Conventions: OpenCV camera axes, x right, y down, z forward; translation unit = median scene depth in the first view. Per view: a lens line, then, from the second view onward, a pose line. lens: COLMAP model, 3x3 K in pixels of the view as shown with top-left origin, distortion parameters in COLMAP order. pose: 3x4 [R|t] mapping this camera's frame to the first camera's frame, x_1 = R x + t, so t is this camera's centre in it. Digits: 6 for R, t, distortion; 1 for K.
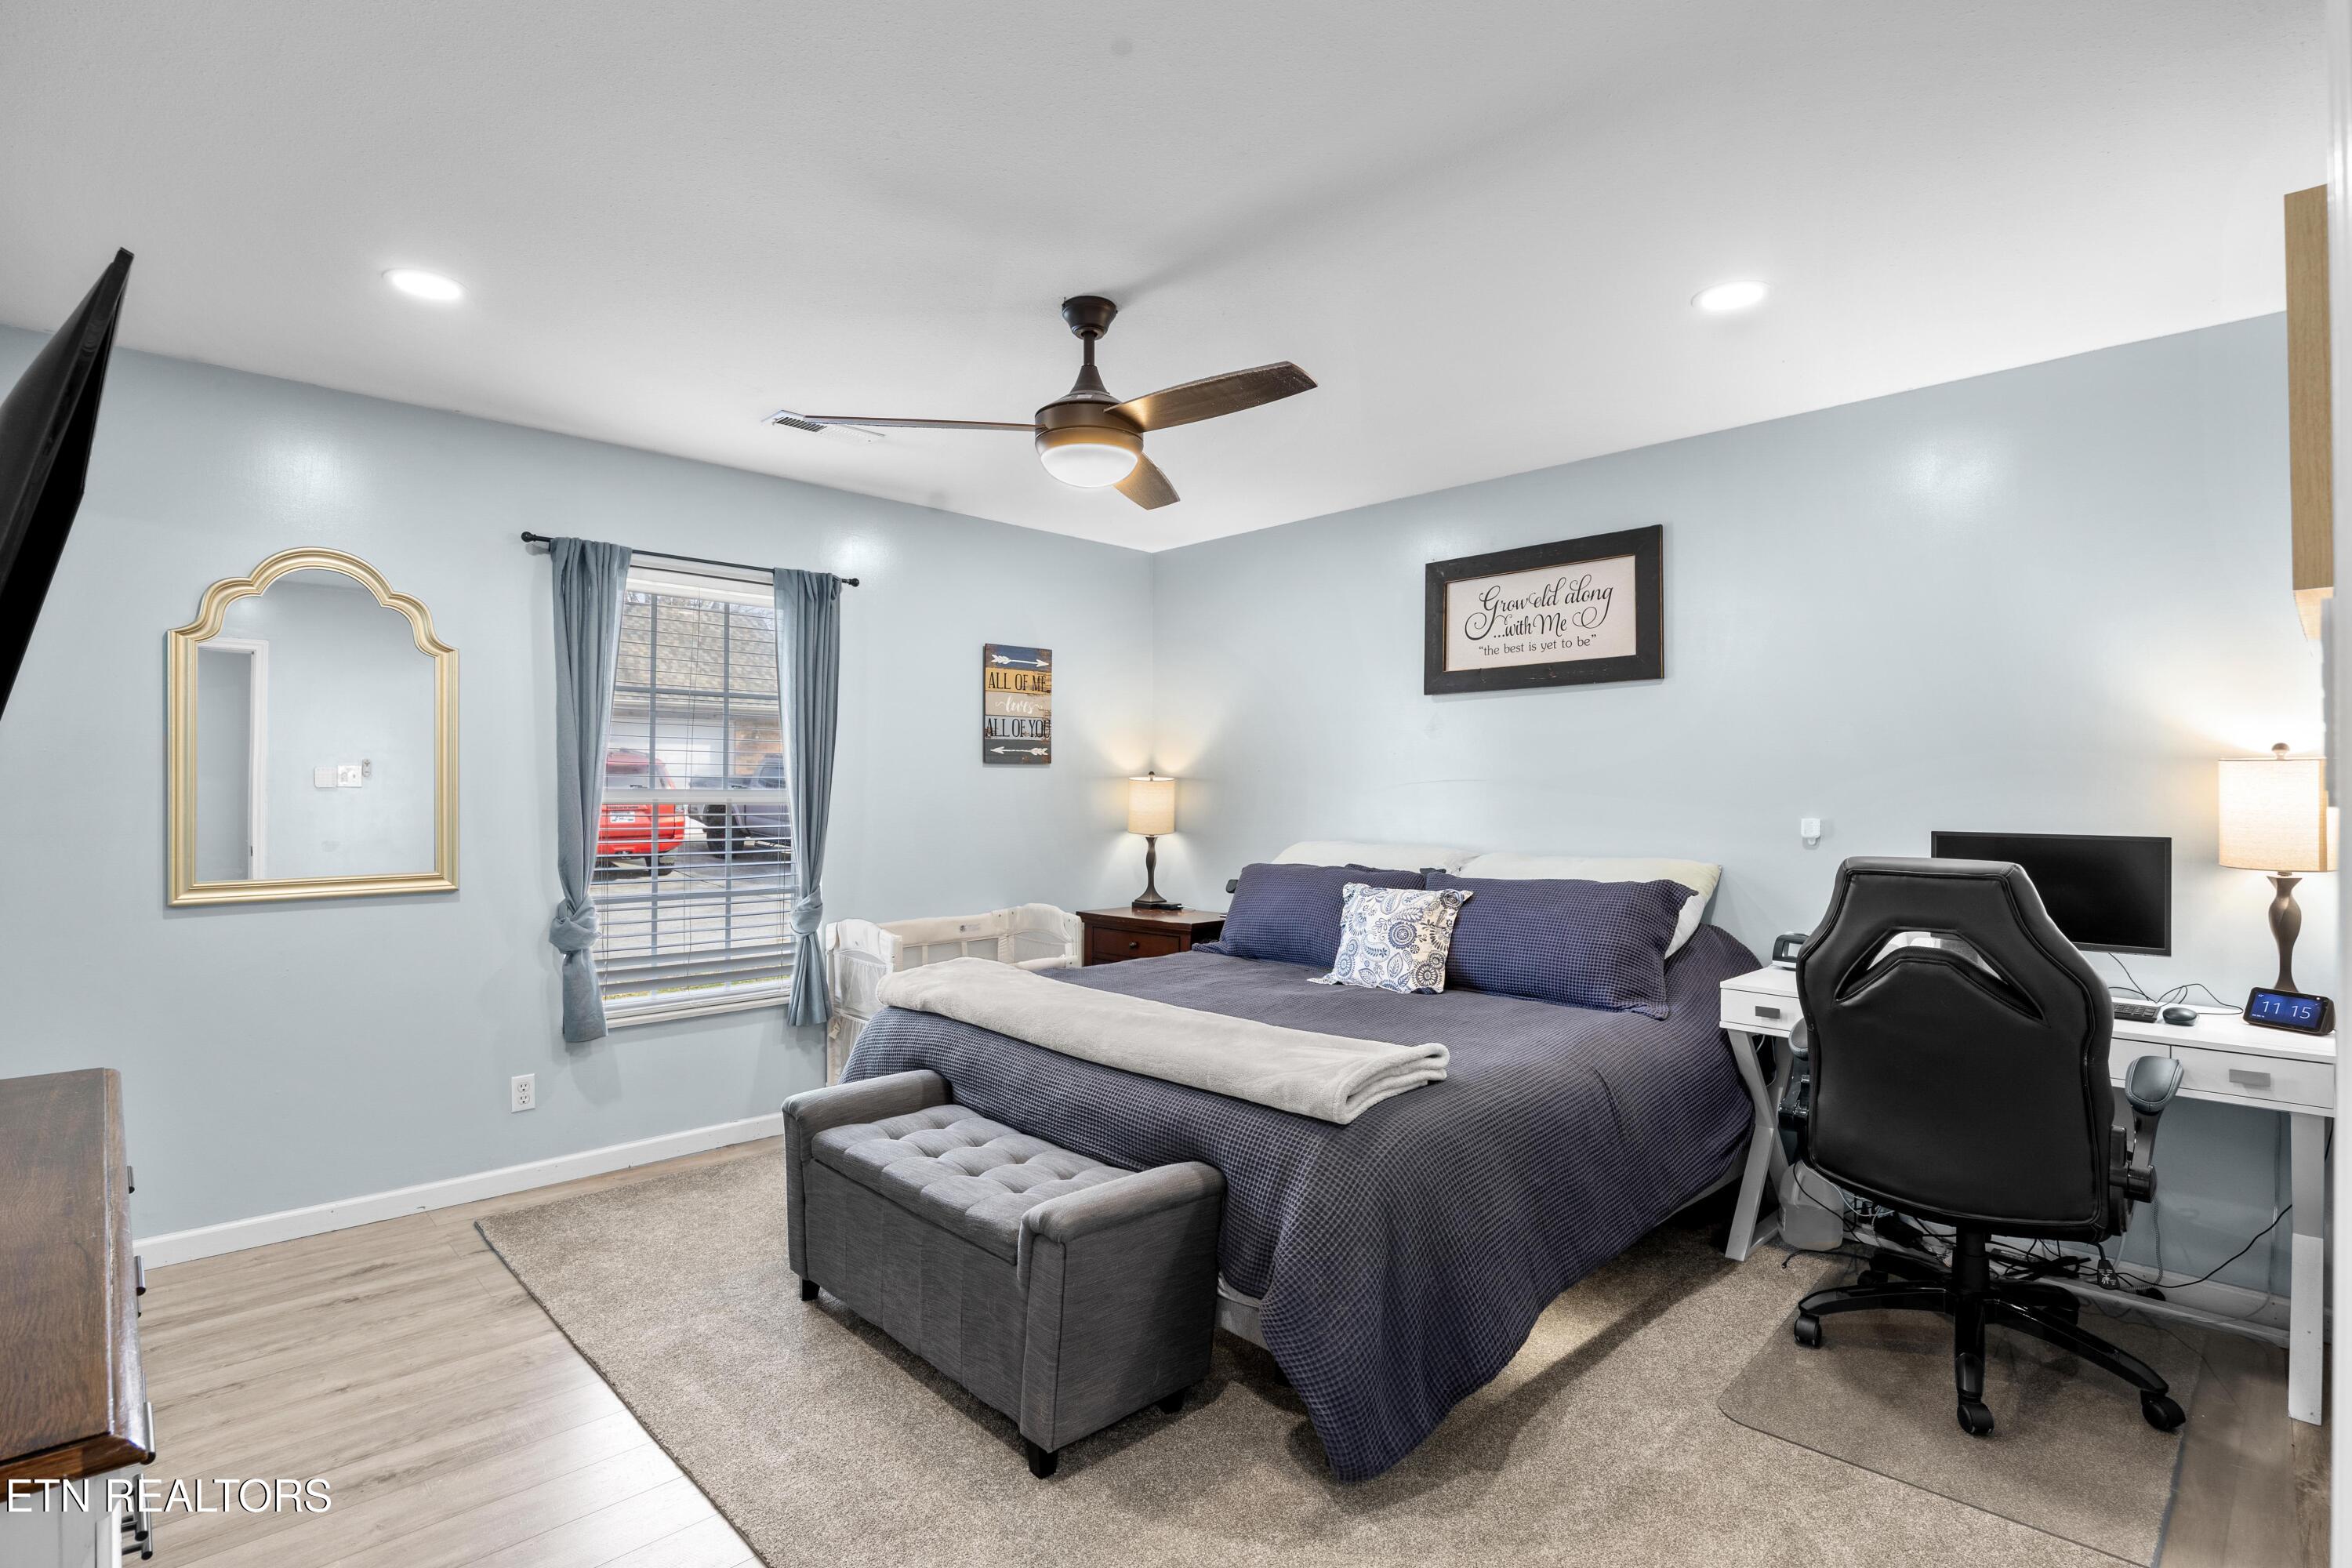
lens RADIAL K [[1197.0, 0, 1176.0], [0, 1197.0, 784.0], [0, 0, 1]] dist [-0.001860, -0.000146]
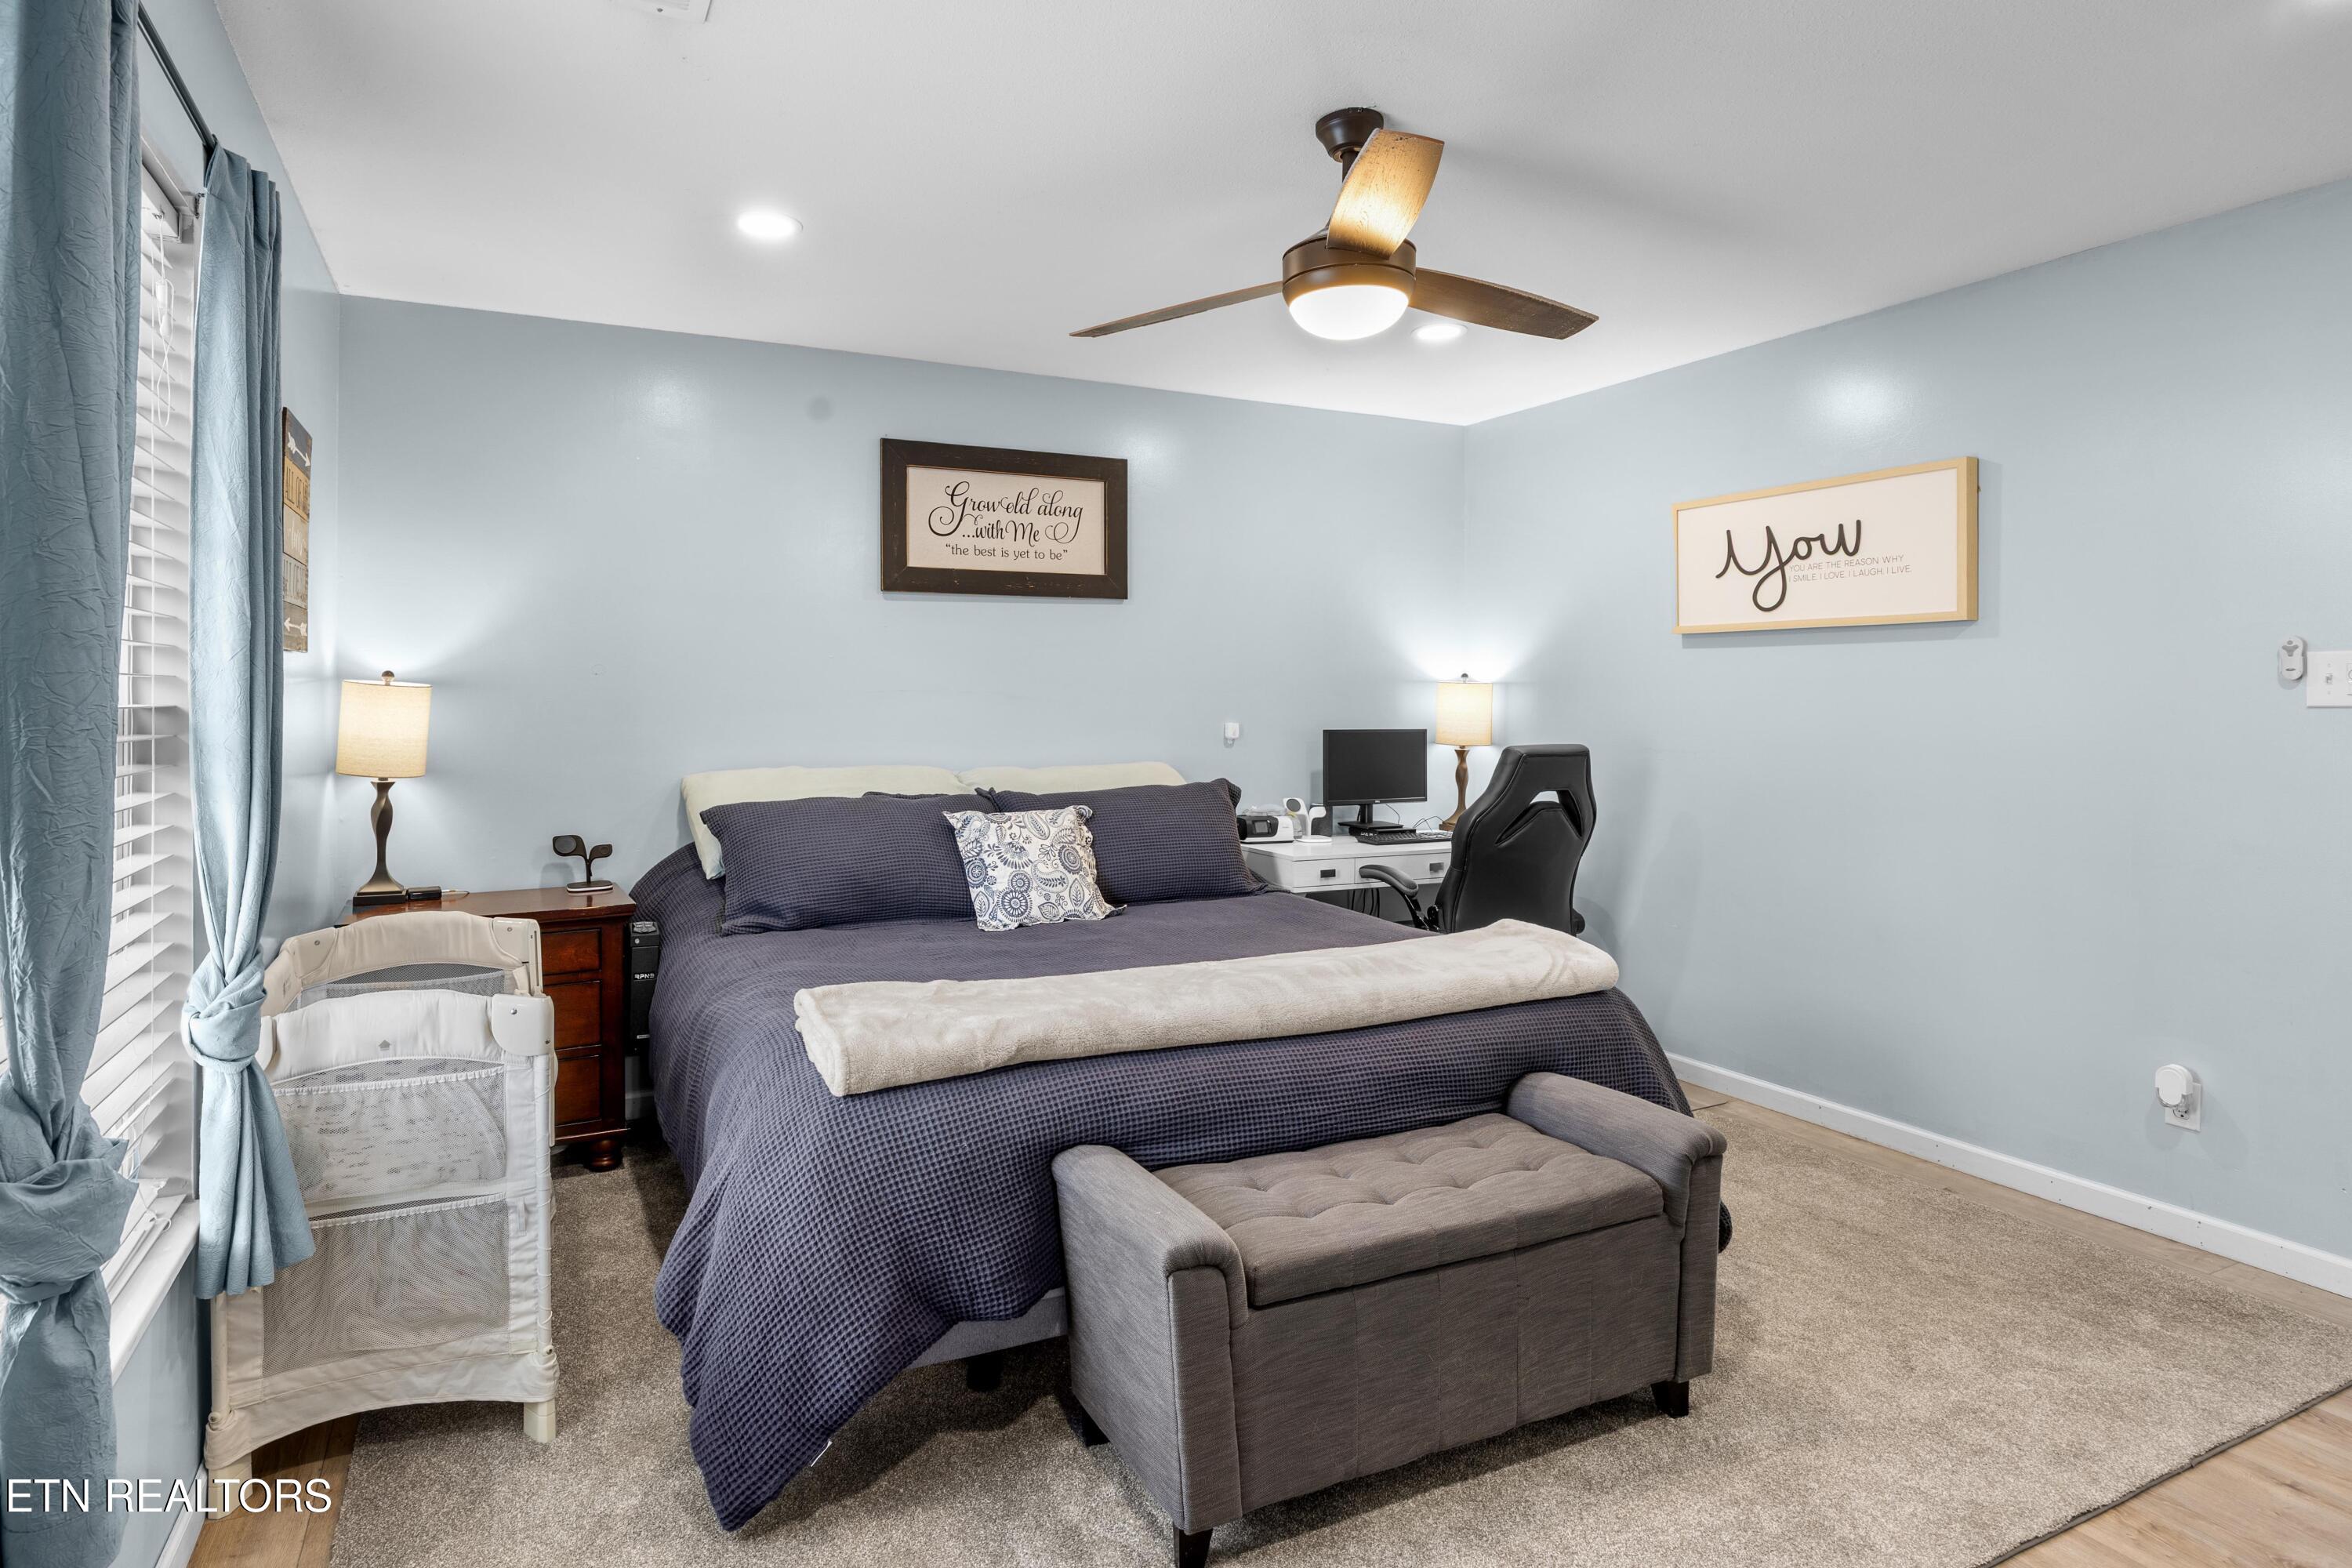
lens RADIAL K [[1215.3, 0, 1171.1], [0, 1215.3, 717.5], [0, 0, 1]] dist [-0.021398, -0.000021]
pose [[0.298909, -0.013385, 0.954188, -0.604320], [-0.001593, 0.999893, 0.014525, 0.003764], [-0.954280, -0.005862, 0.298855, 0.582803]]
